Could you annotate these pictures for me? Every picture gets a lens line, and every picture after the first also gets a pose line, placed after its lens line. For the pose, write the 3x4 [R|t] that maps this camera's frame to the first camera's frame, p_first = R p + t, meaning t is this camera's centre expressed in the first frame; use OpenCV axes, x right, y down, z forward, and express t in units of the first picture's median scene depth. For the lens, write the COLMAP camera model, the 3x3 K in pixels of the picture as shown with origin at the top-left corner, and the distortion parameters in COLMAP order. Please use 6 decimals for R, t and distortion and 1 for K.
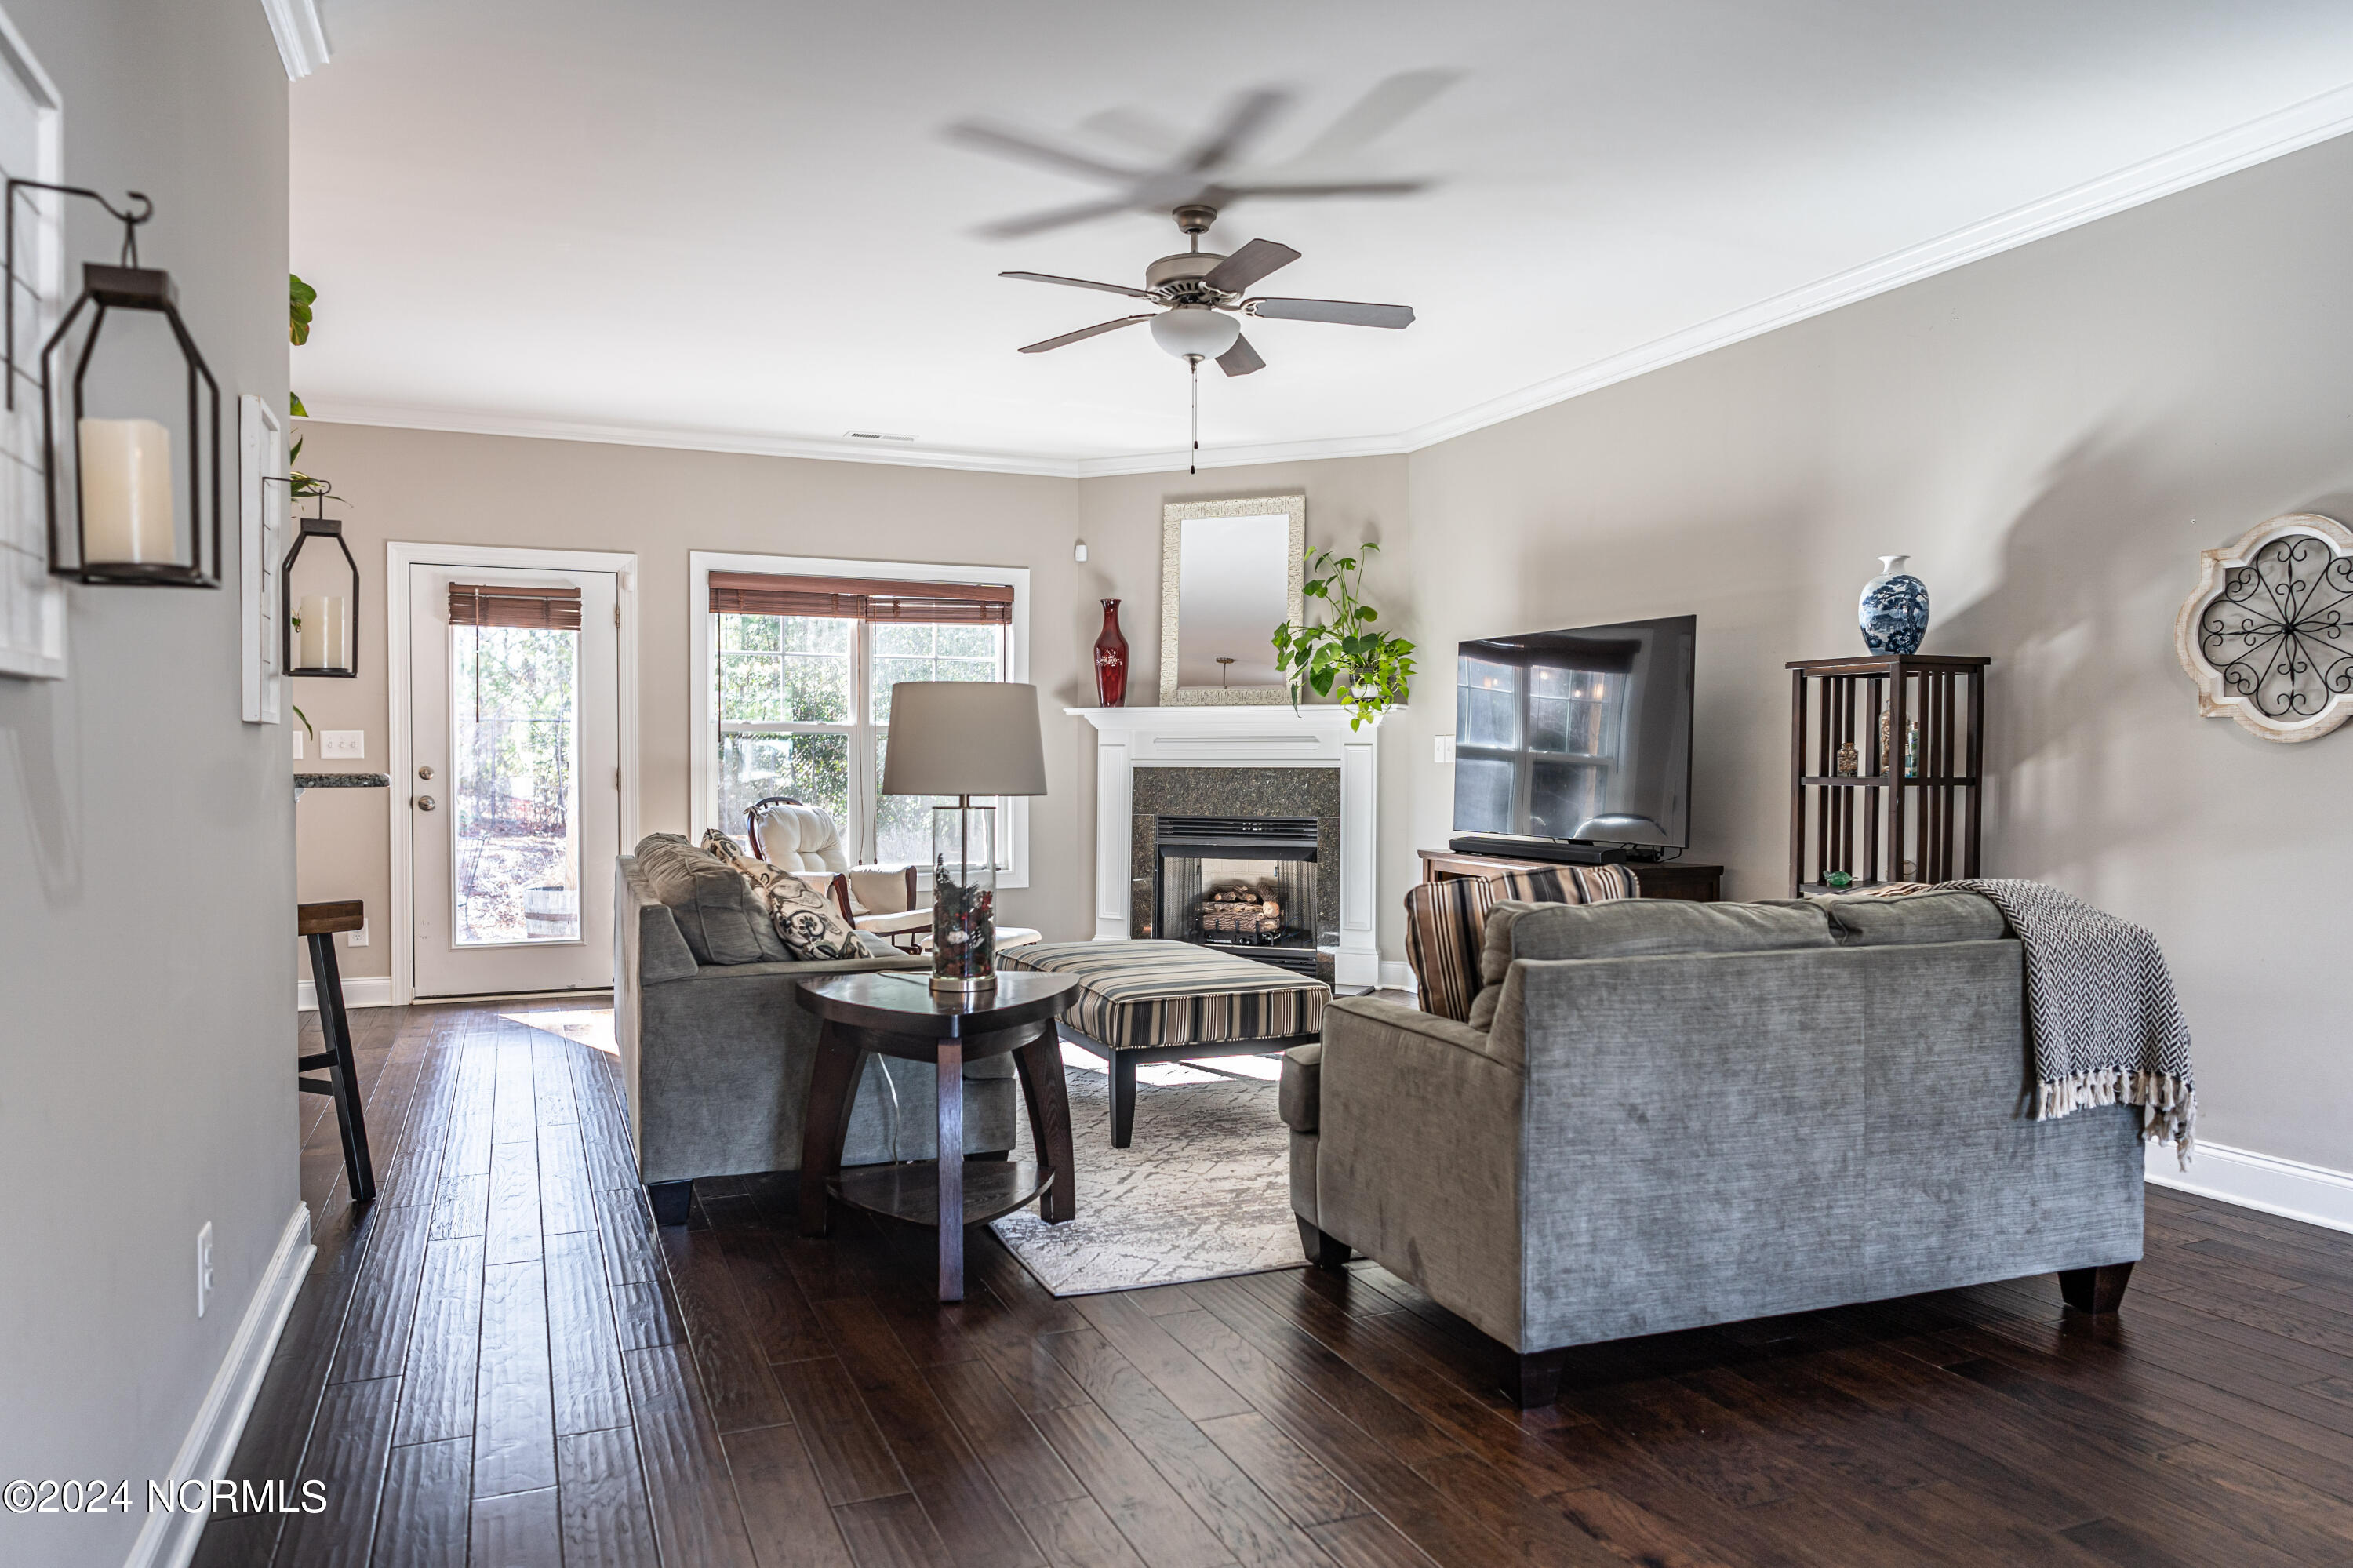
lens RADIAL K [[1563.1, 0, 1175.9], [0, 1563.1, 787.9], [0, 0, 1]] dist [-0.003054, -0.001024]
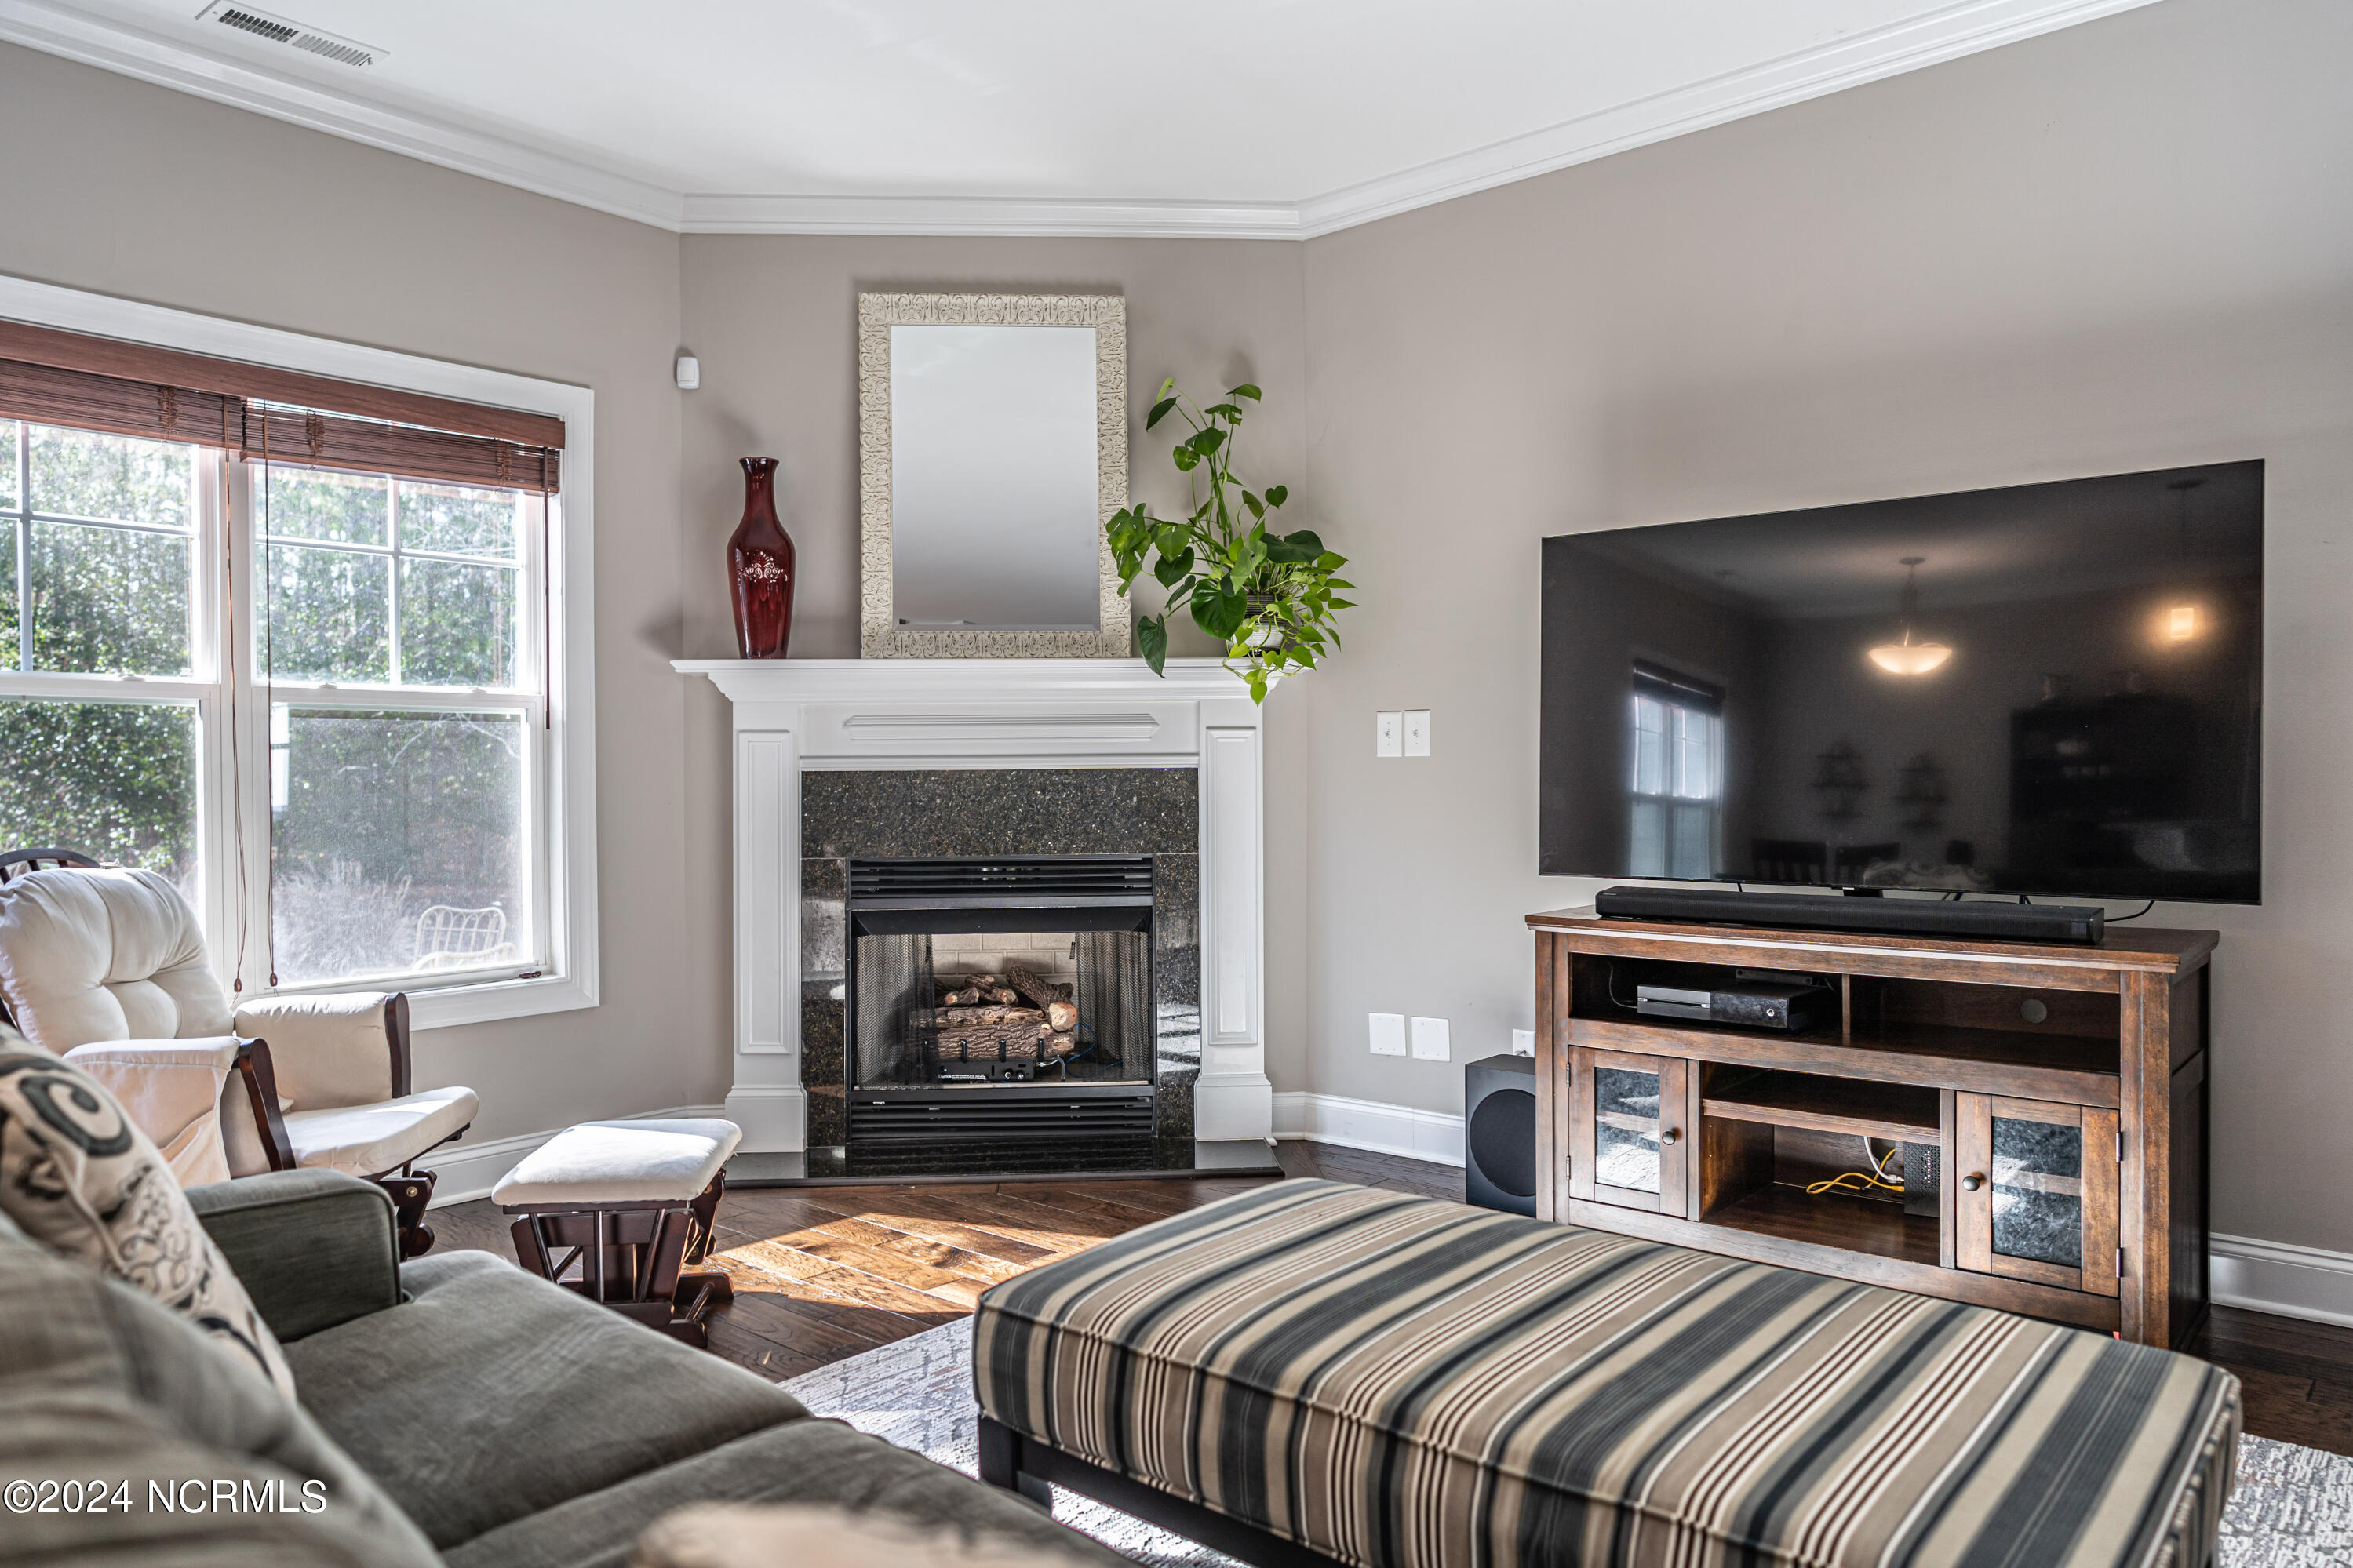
lens RADIAL K [[1562.8, 0, 1181.8], [0, 1562.8, 790.5], [0, 0, 1]] dist [-0.003054, -0.001024]
pose [[0.897901, -0.012520, 0.440020, -0.153593], [0.016158, 0.999859, -0.004523, -0.002016], [-0.439901, 0.011171, 0.897977, 0.470394]]
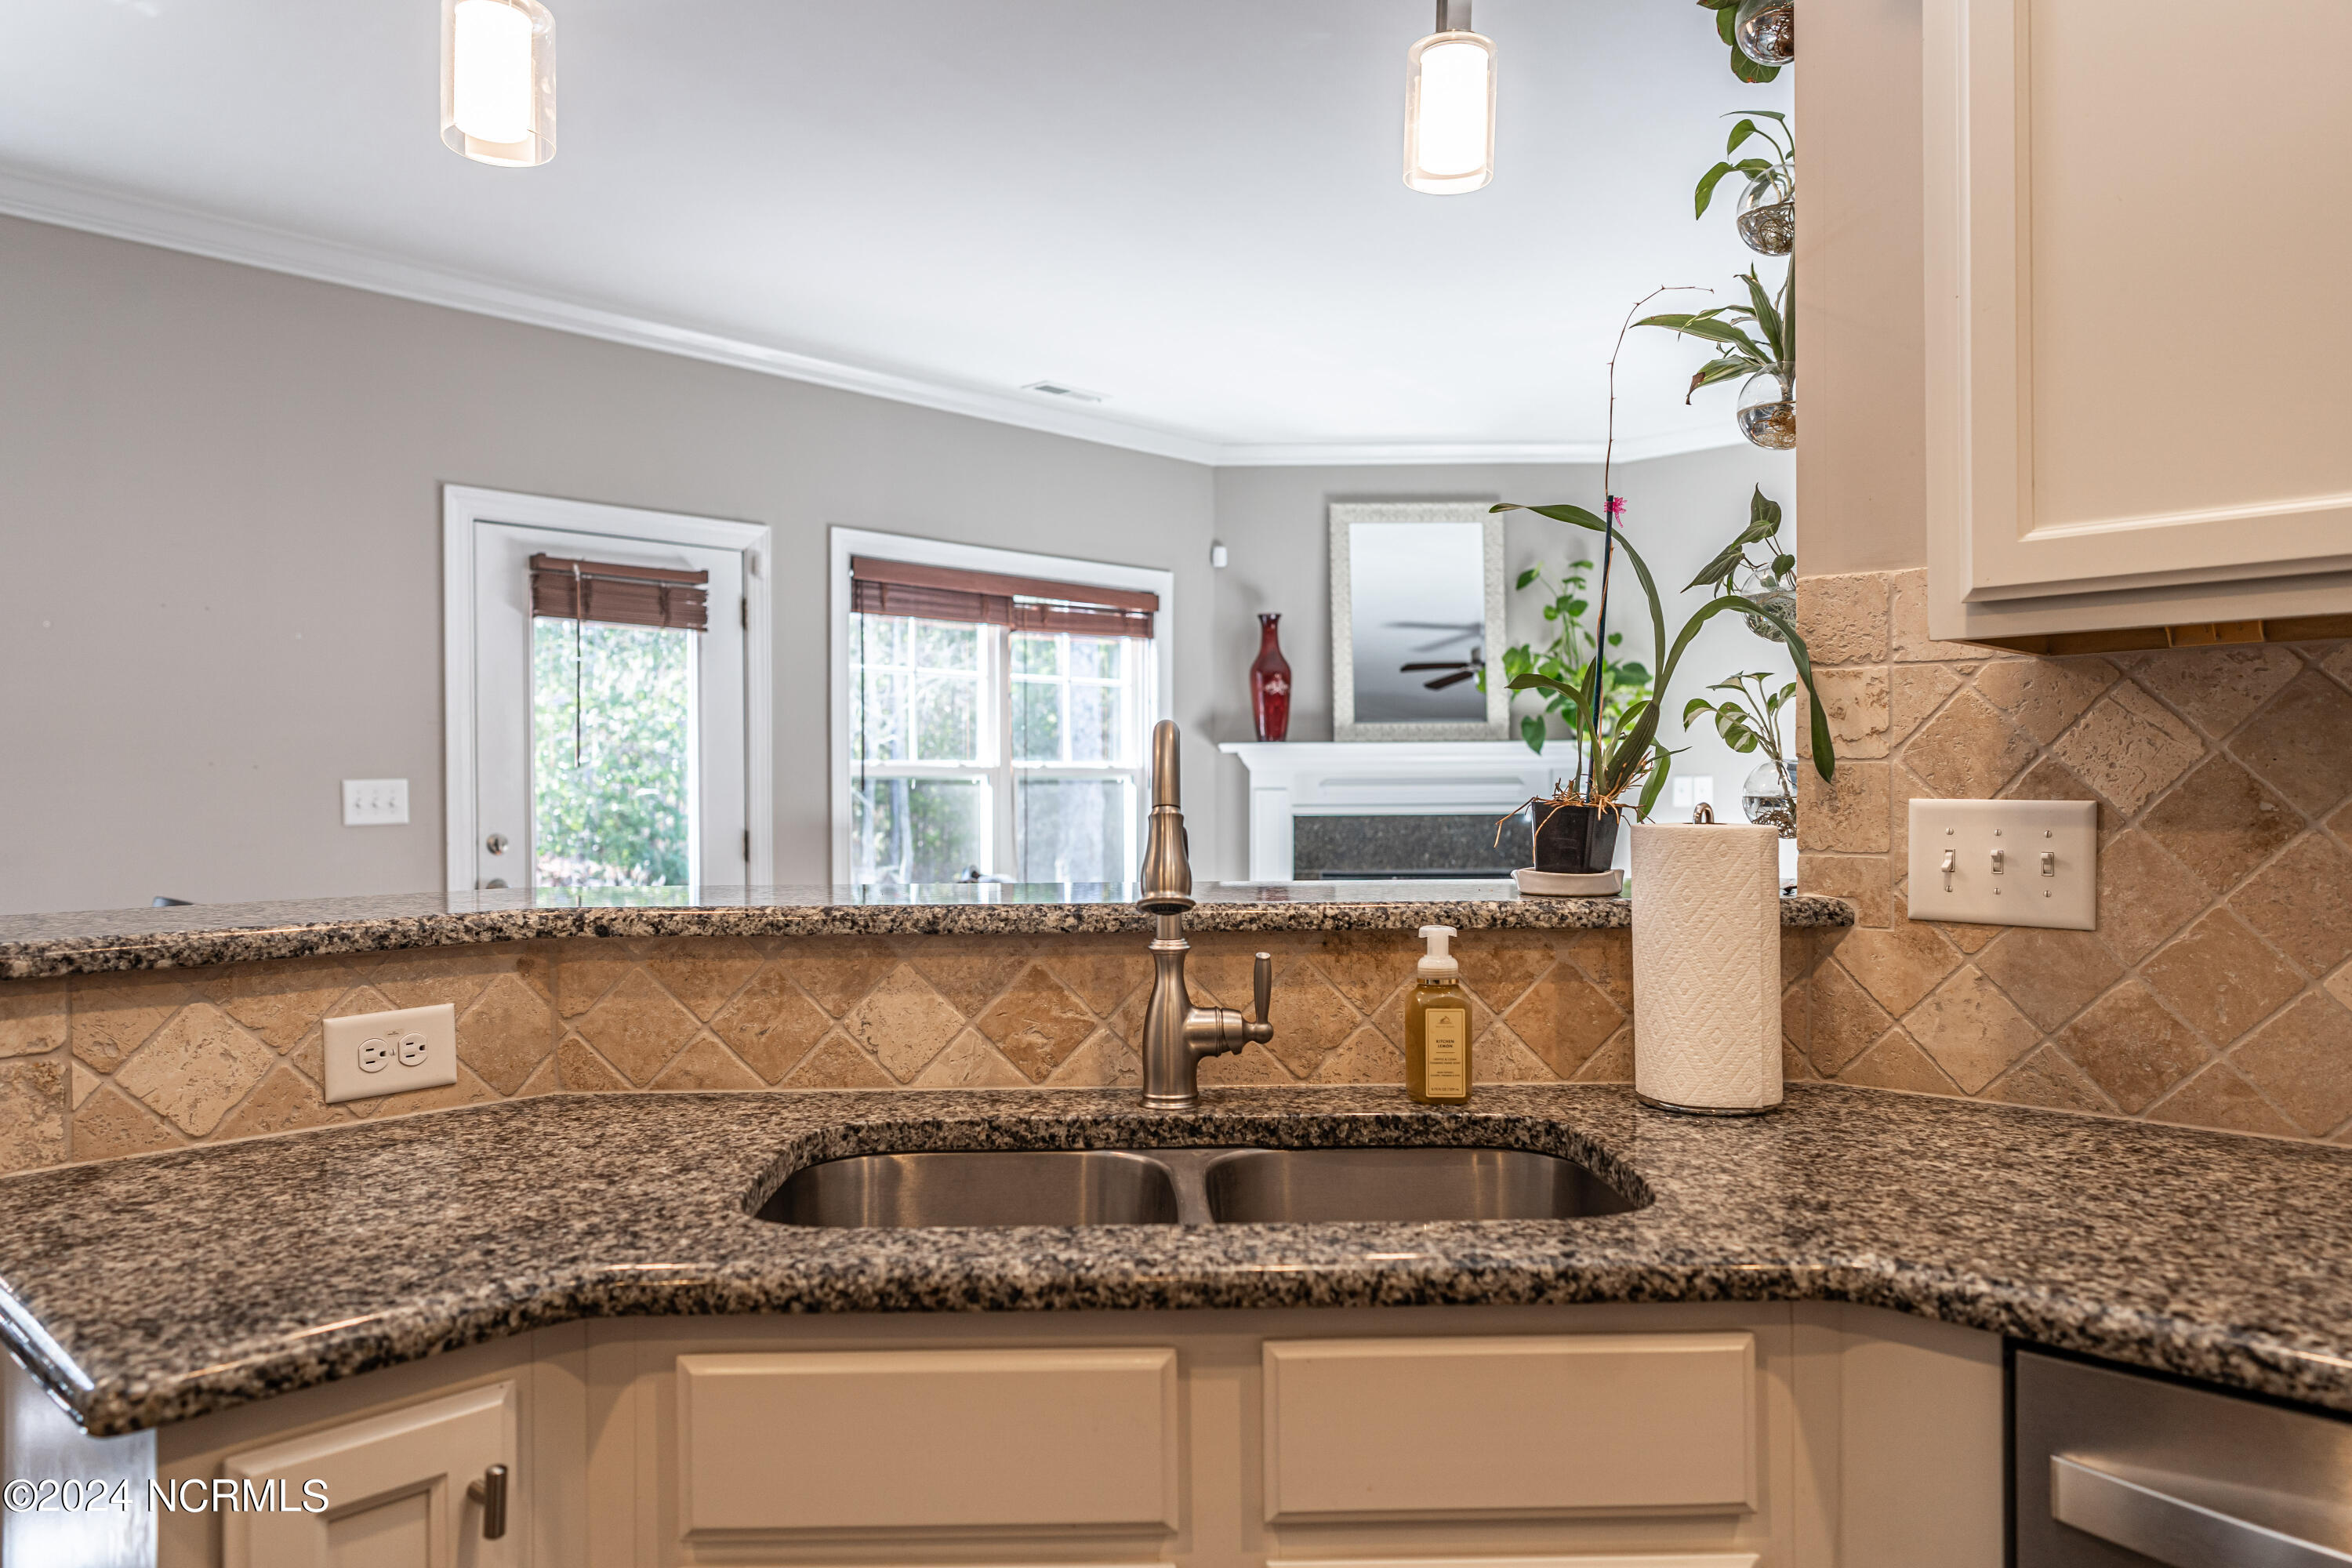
lens RADIAL K [[1562.4, 0, 1177.9], [0, 1562.4, 789.8], [0, 0, 1]] dist [-0.003054, -0.001024]
pose [[0.923217, -0.008788, 0.384179, -0.420333], [0.015084, 0.999797, -0.013378, -0.016968], [-0.383983, 0.018146, 0.923162, 0.260558]]
